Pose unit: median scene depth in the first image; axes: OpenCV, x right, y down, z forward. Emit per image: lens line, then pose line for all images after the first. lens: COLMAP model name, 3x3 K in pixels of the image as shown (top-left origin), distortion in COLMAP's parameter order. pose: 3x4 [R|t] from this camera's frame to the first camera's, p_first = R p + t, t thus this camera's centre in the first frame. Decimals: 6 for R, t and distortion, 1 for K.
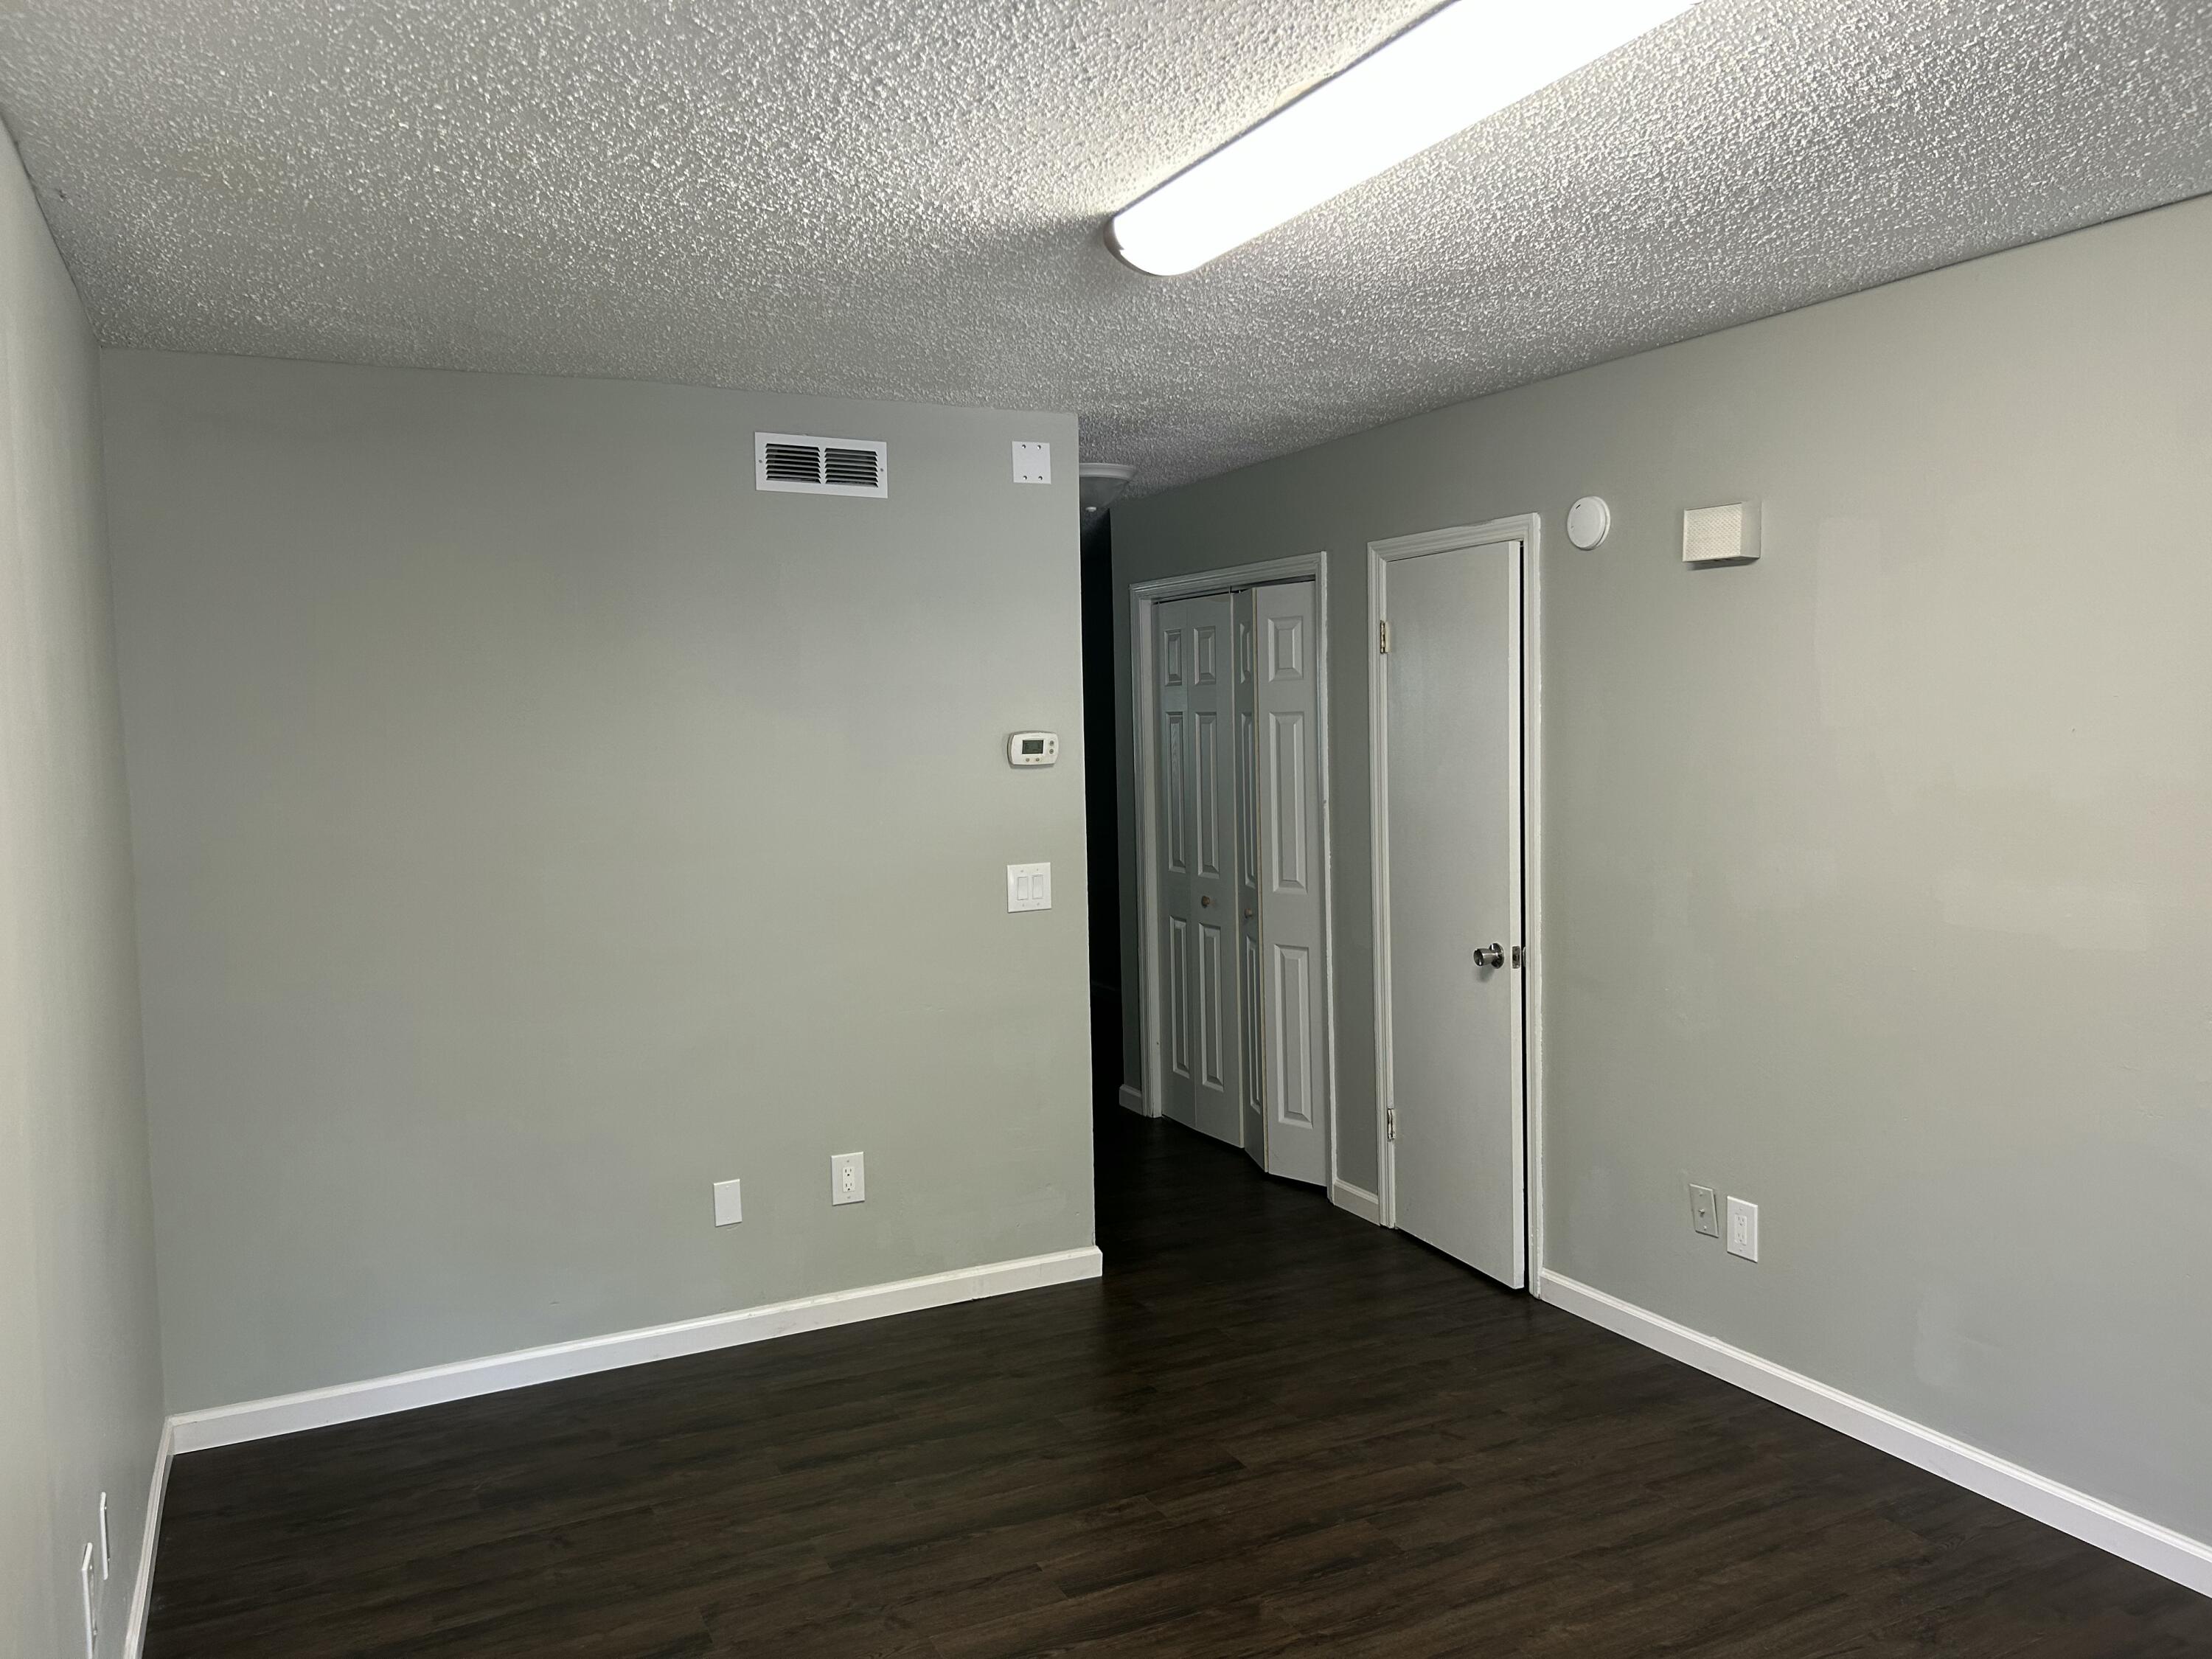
lens RADIAL K [[1654.0, 0, 1097.4], [0, 1654.0, 819.2], [0, 0, 1]] dist [0.079685, -0.096031]
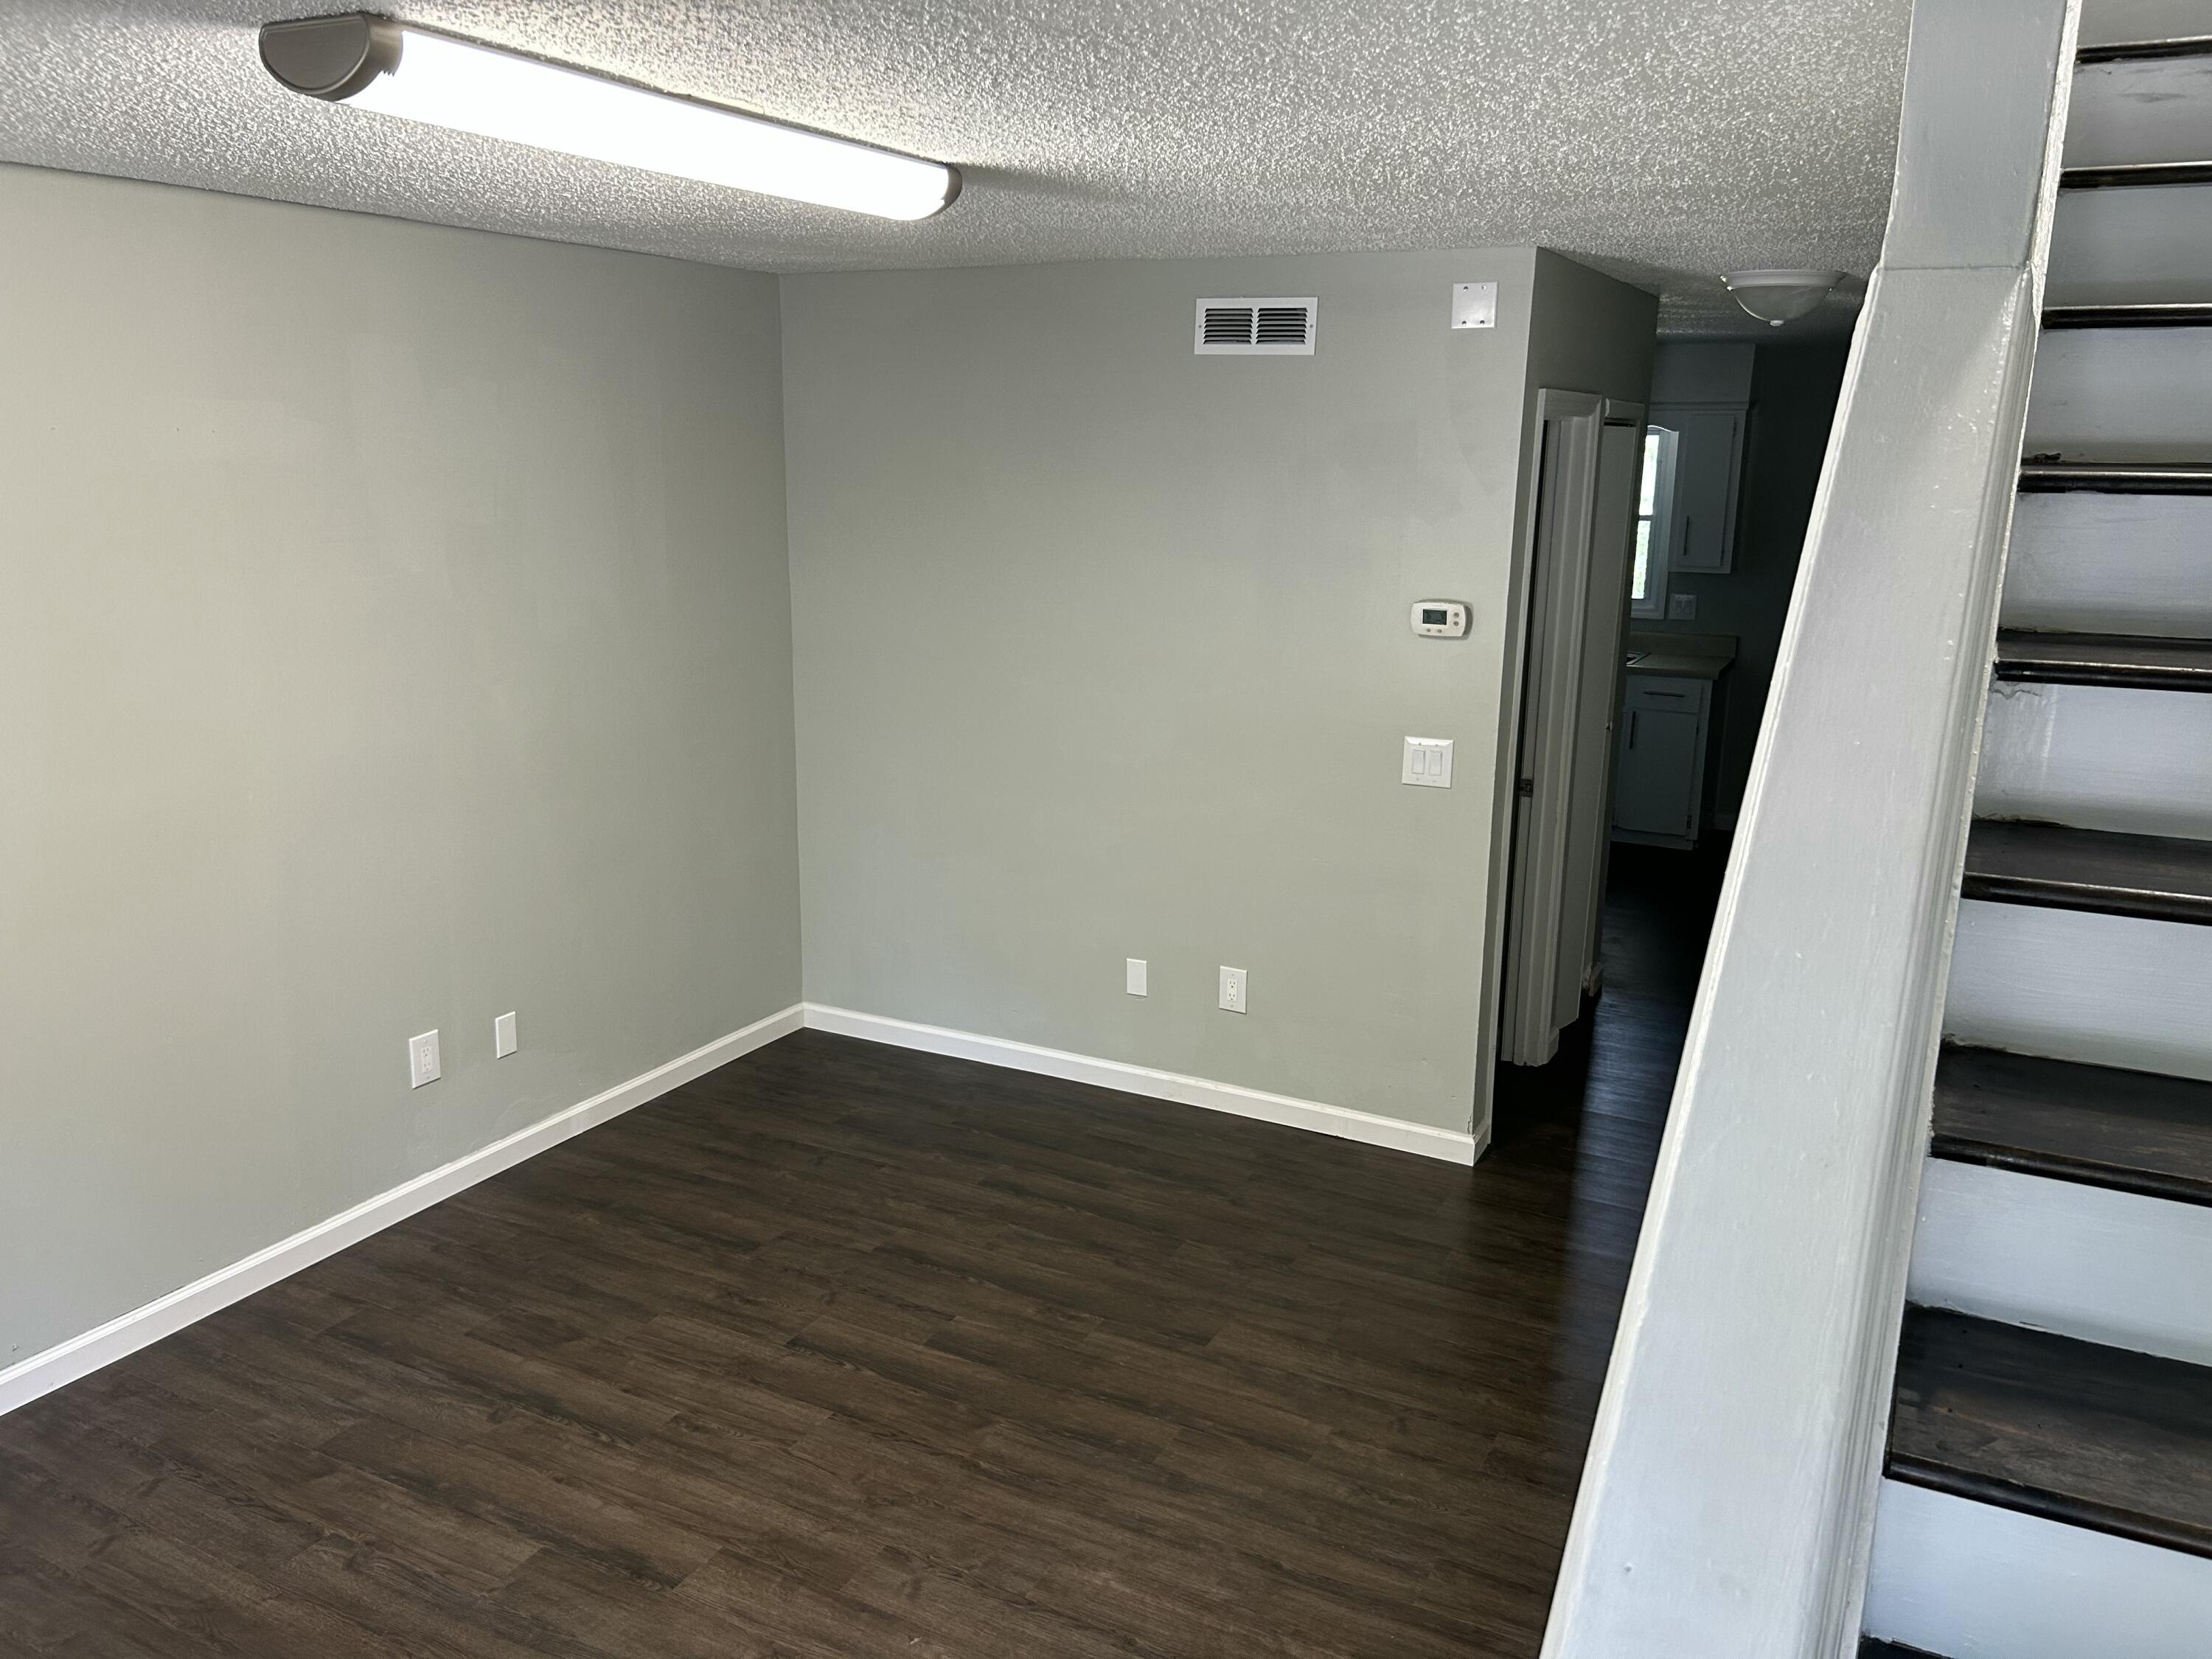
lens RADIAL K [[1654.0, 0, 1097.4], [0, 1654.0, 819.2], [0, 0, 1]] dist [0.079685, -0.096031]
pose [[0.599502, 0.208371, -0.772773, 0.728083], [-0.075768, 0.975955, 0.204378, -0.132645], [0.796779, -0.063973, 0.600875, 0.313495]]
